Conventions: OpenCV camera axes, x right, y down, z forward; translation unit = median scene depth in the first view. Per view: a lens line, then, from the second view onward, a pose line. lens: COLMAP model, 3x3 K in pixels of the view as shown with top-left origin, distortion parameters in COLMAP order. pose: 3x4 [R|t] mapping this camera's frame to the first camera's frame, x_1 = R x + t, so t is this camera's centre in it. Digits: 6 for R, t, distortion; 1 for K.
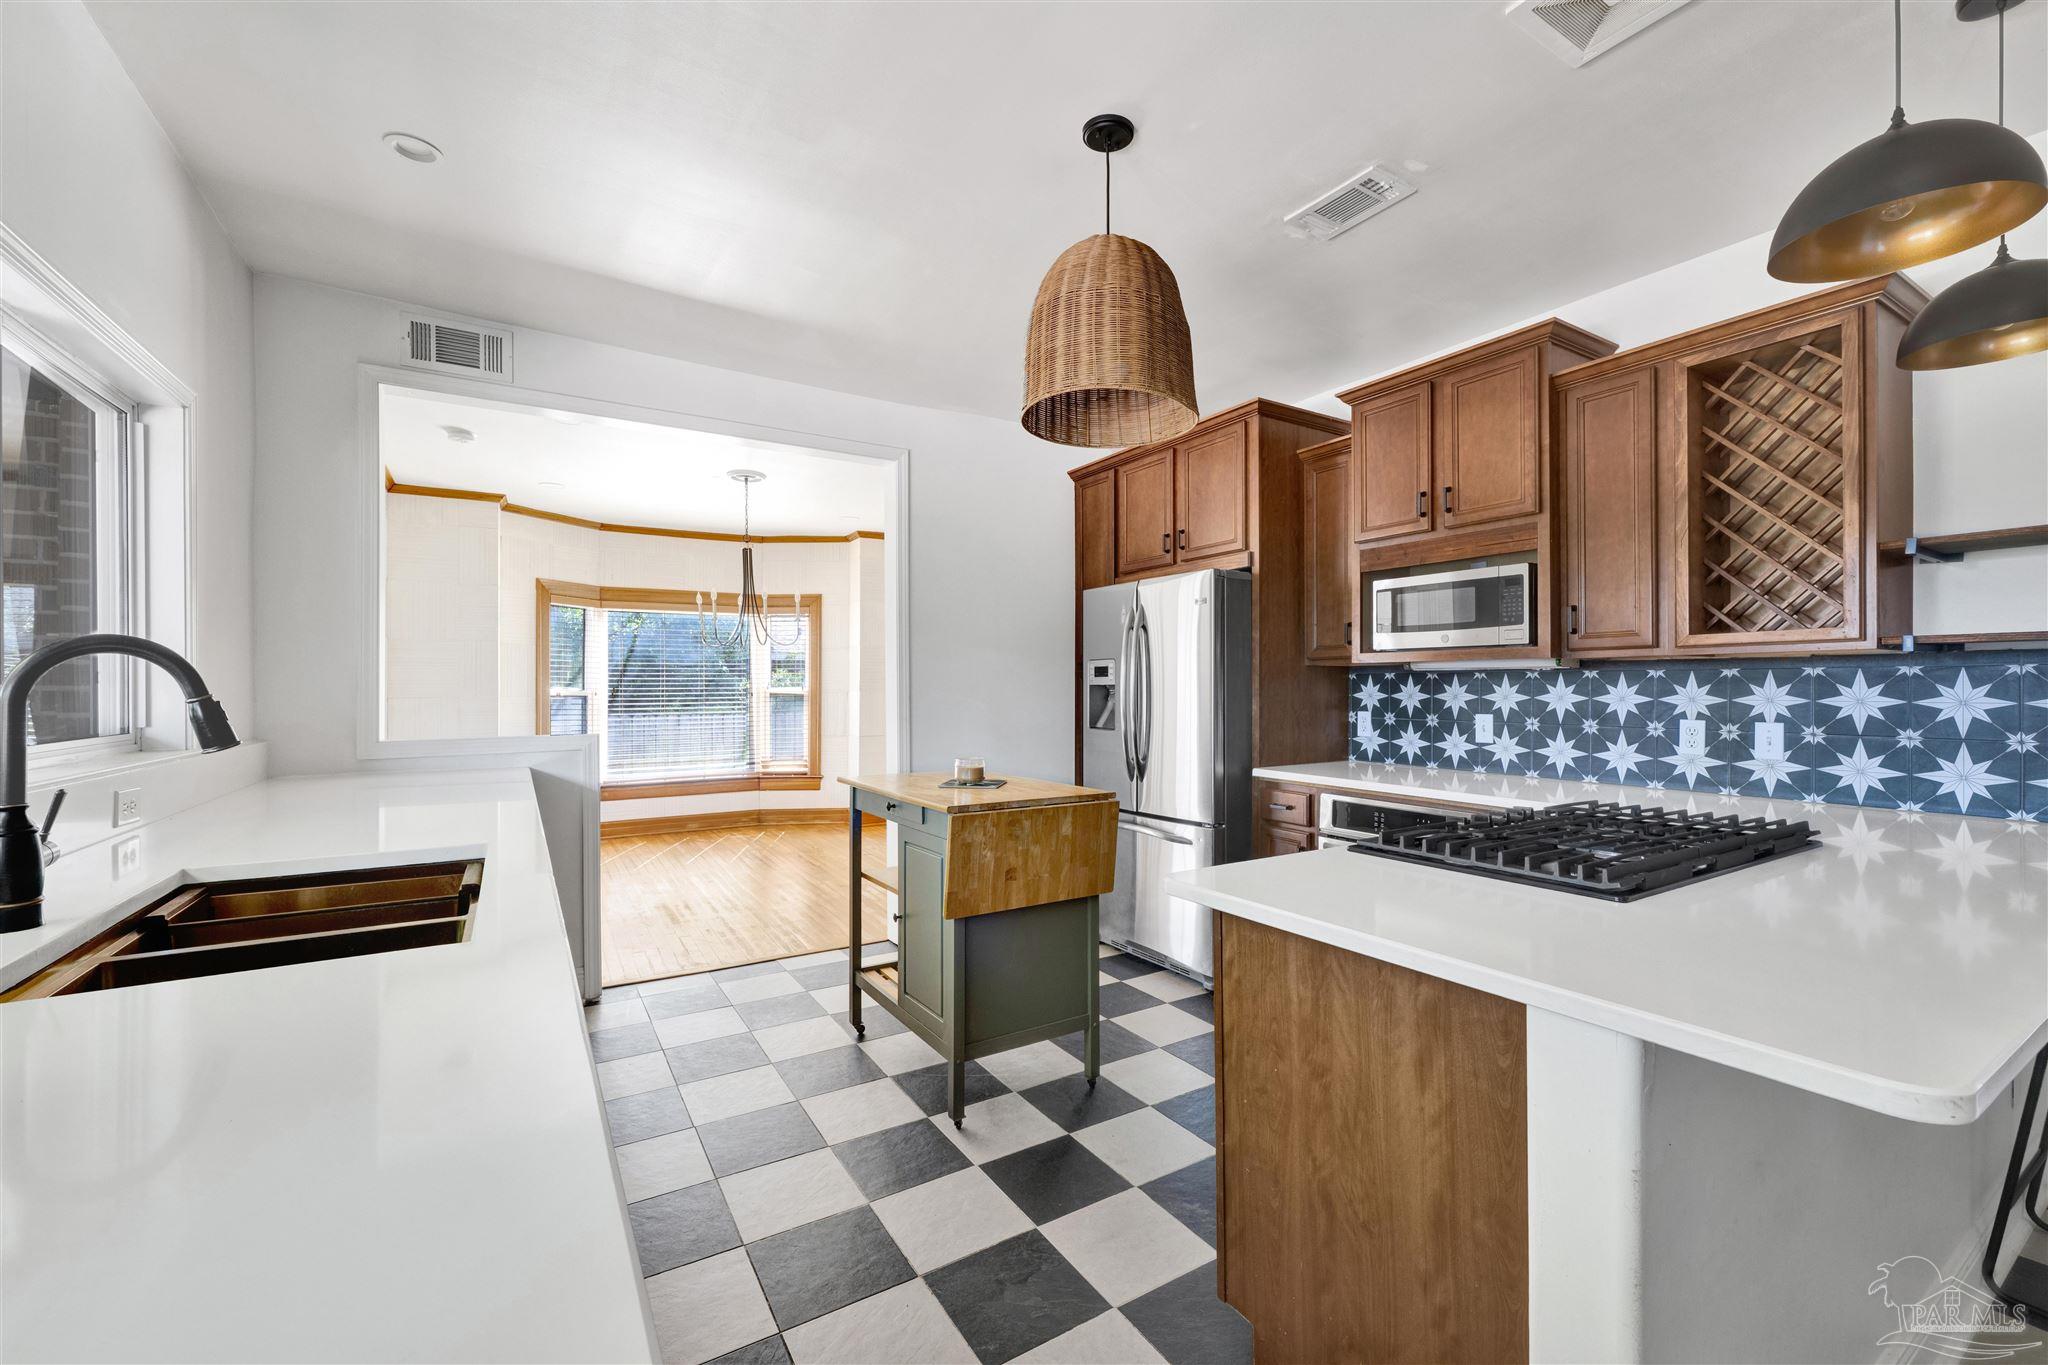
lens RADIAL K [[827.0, 0, 1023.8], [0, 827.0, 683.7], [0, 0, 1]] dist [0.000903, 0.000002]
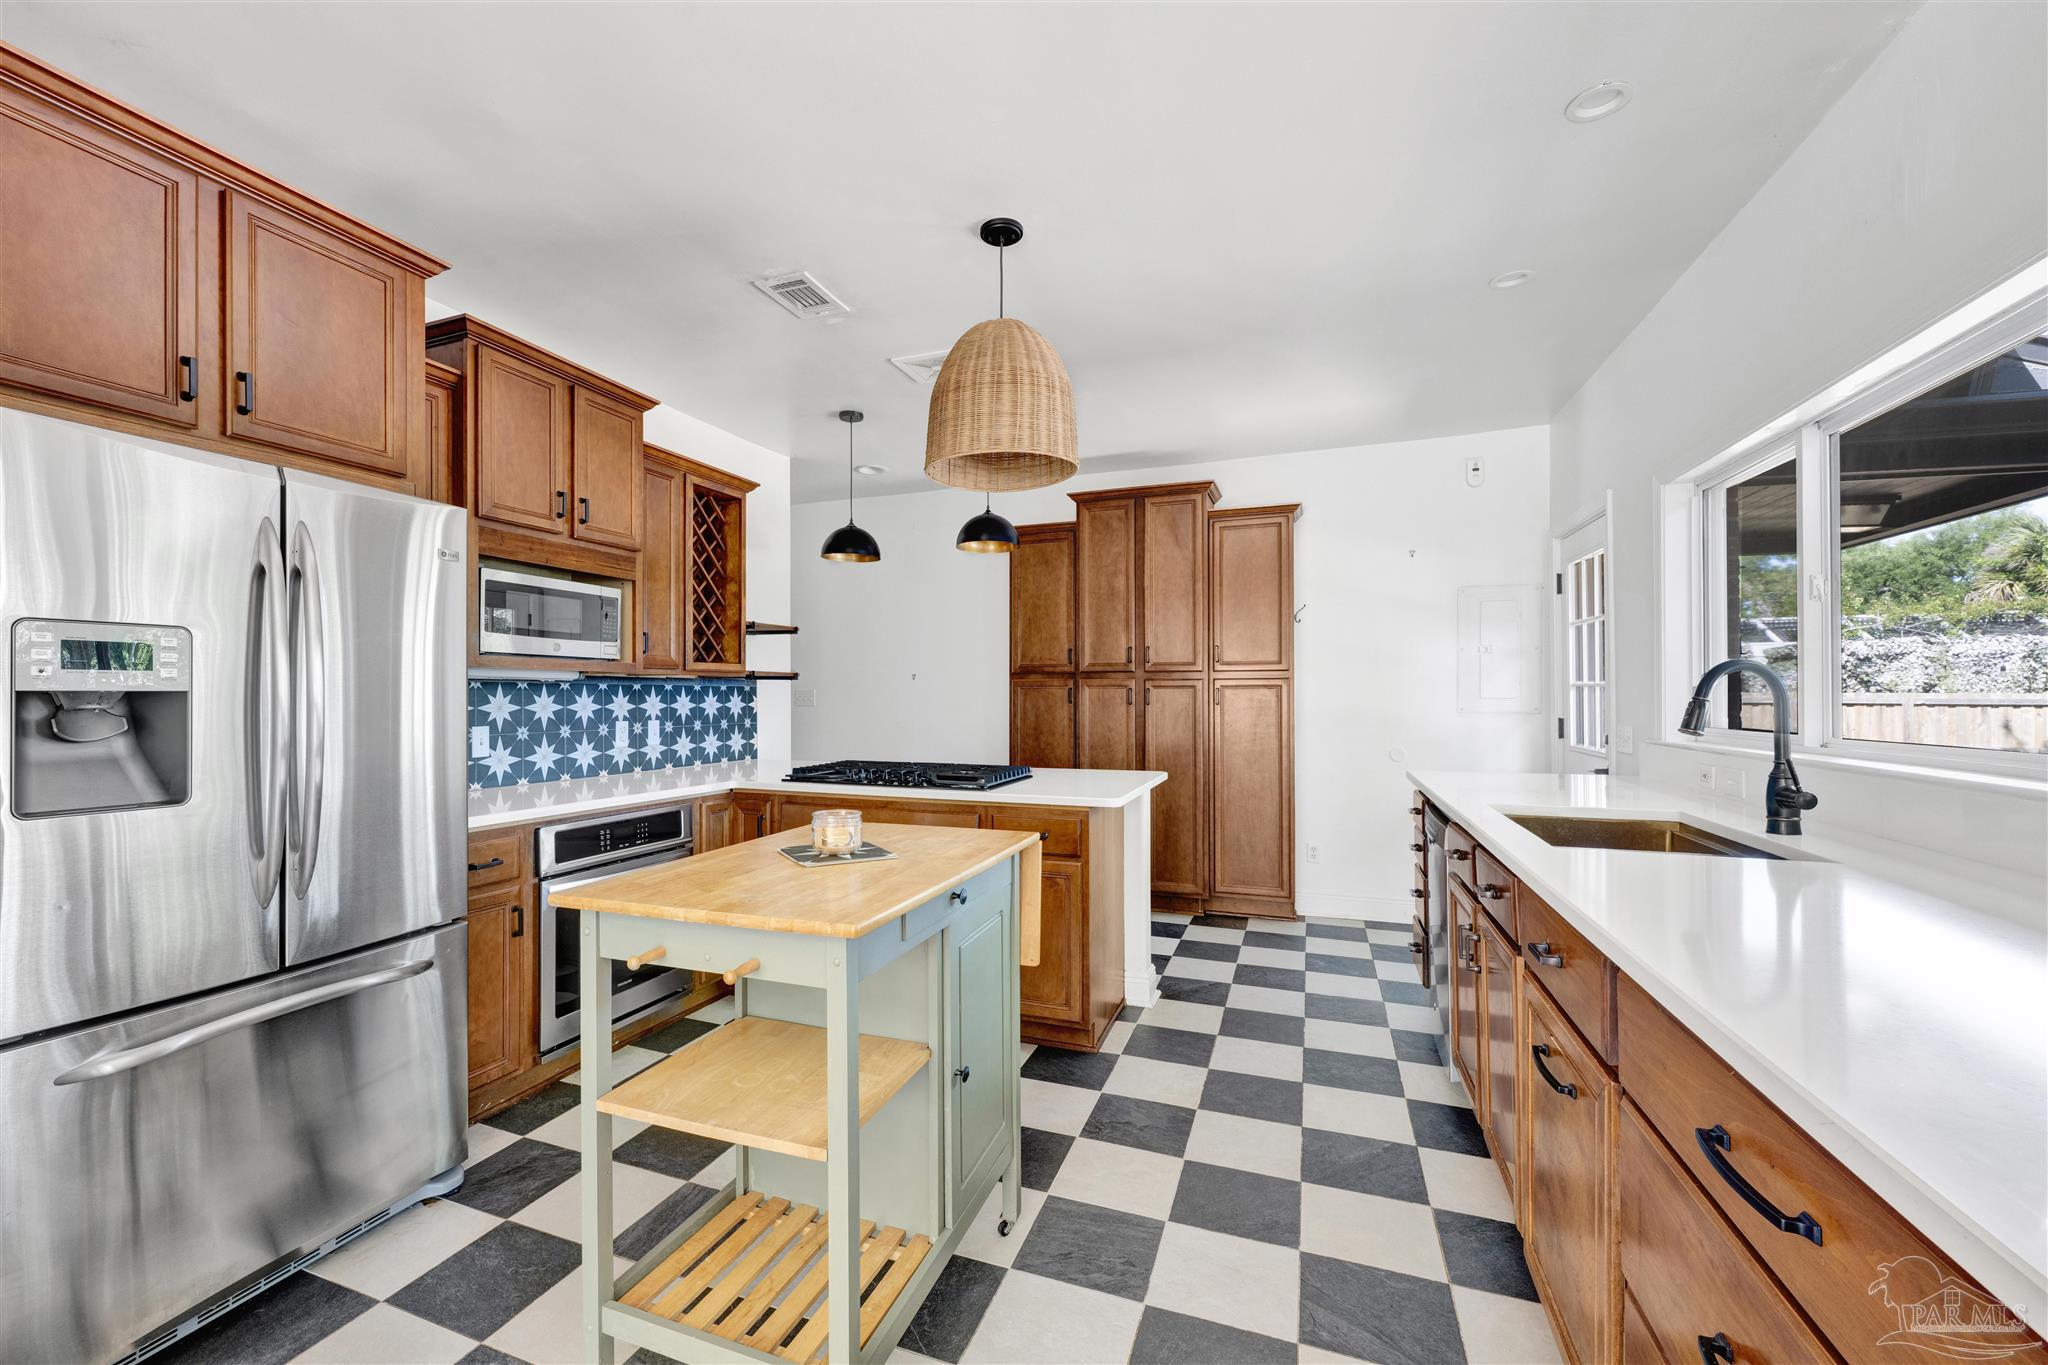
lens RADIAL K [[827.0, 0, 1017.5], [0, 827.0, 693.4], [0, 0, 1]] dist [0.000903, 0.000002]
pose [[-0.625387, 0.008858, 0.780264, -0.627702], [0.005750, 0.999961, -0.006743, 0.010162], [-0.780293, 0.000269, -0.625414, 1.269656]]
